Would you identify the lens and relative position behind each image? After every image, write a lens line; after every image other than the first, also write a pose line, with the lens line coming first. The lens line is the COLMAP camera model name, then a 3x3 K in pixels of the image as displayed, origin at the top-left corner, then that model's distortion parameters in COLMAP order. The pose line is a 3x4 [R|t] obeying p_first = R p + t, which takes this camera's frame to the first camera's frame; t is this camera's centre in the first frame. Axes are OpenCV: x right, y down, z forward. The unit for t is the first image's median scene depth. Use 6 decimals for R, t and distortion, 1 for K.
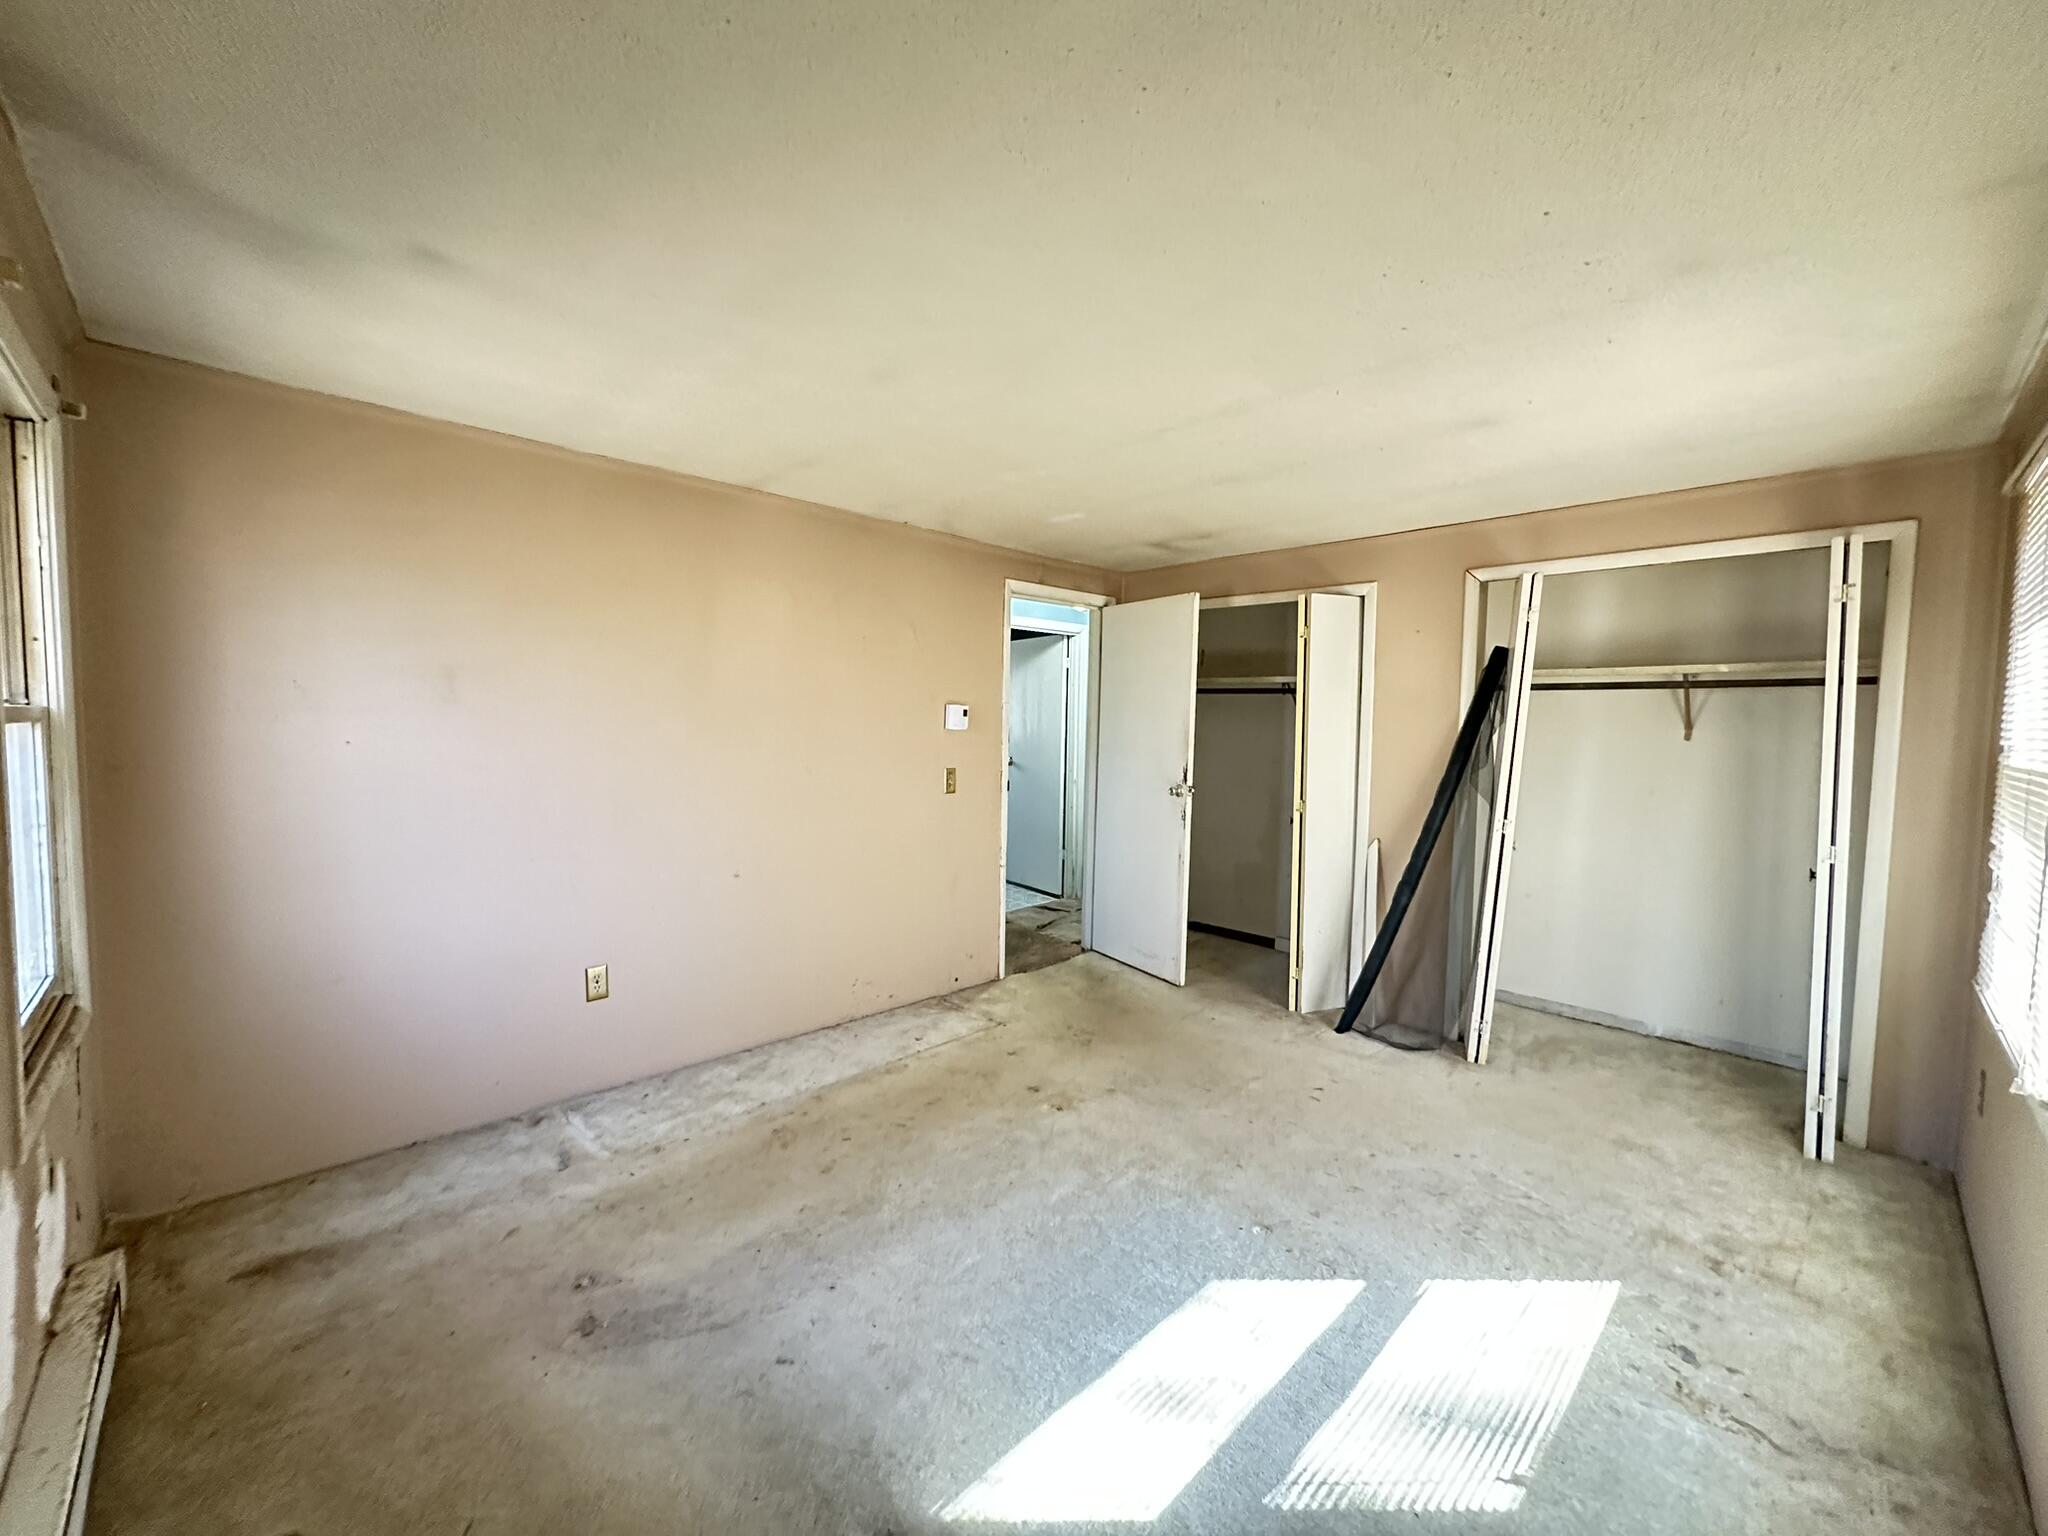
lens RADIAL K [[816.9, 0, 1024.5], [0, 816.9, 770.8], [0, 0, 1]] dist [-0.003382, 0.000794]
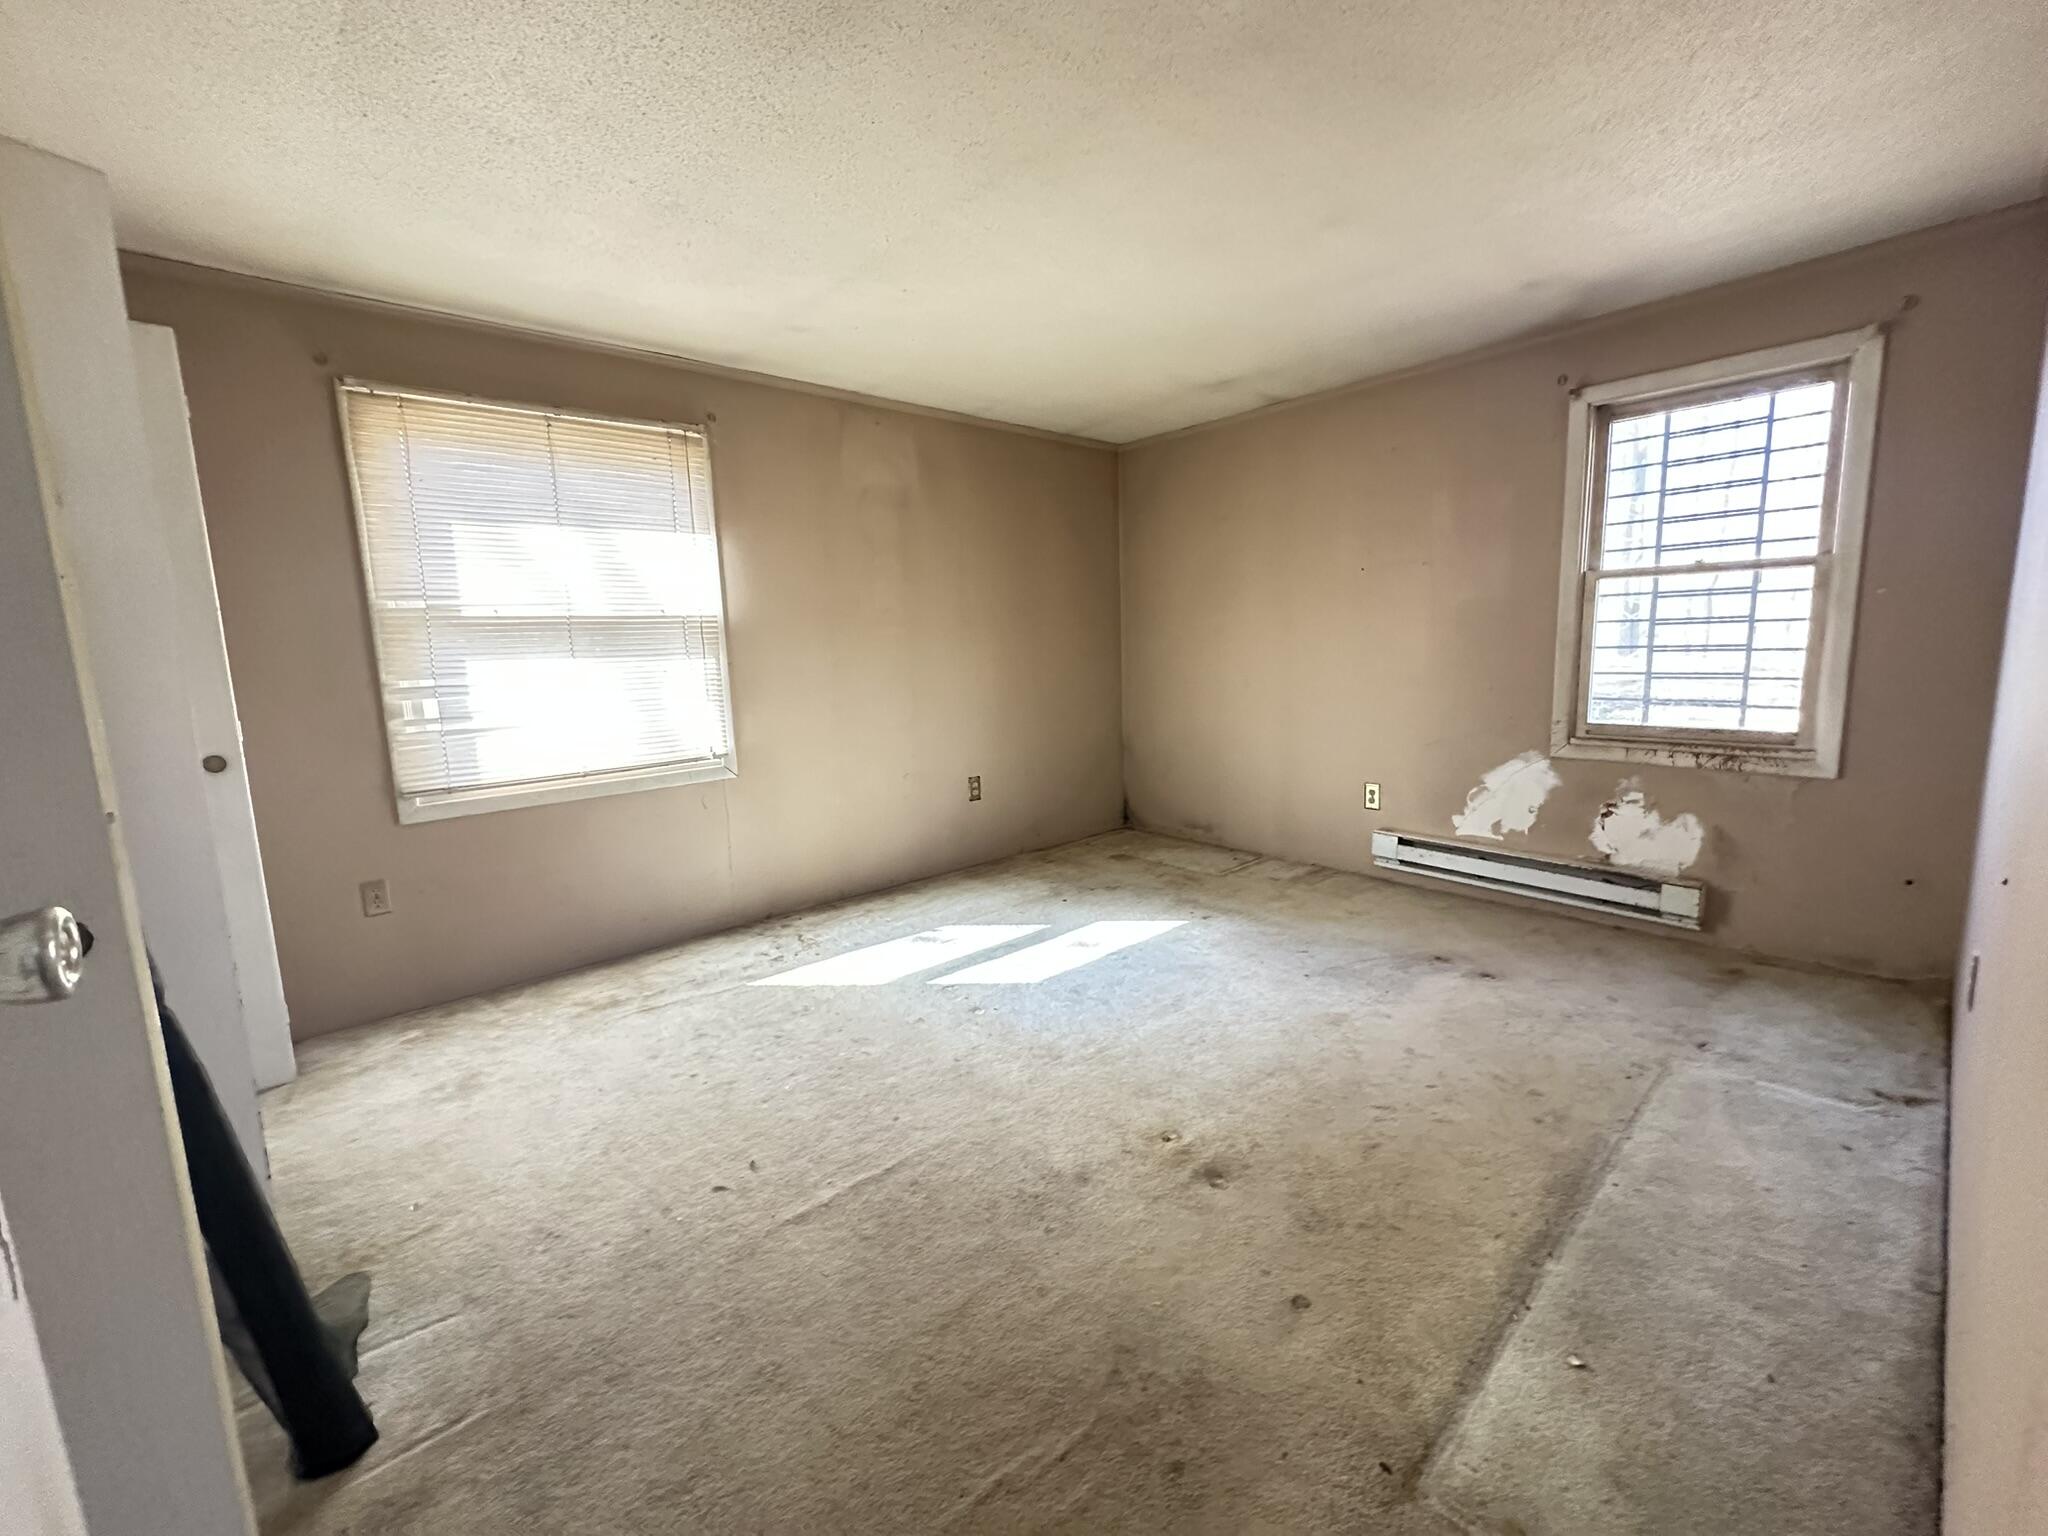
lens RADIAL K [[816.9, 0, 1019.5], [0, 816.9, 760.7], [0, 0, 1]] dist [-0.003382, 0.000794]
pose [[-0.997718, 0.005747, 0.067279, 0.204542], [0.019564, 0.978239, 0.206557, -0.045176], [-0.064628, 0.207402, -0.976119, 2.892972]]
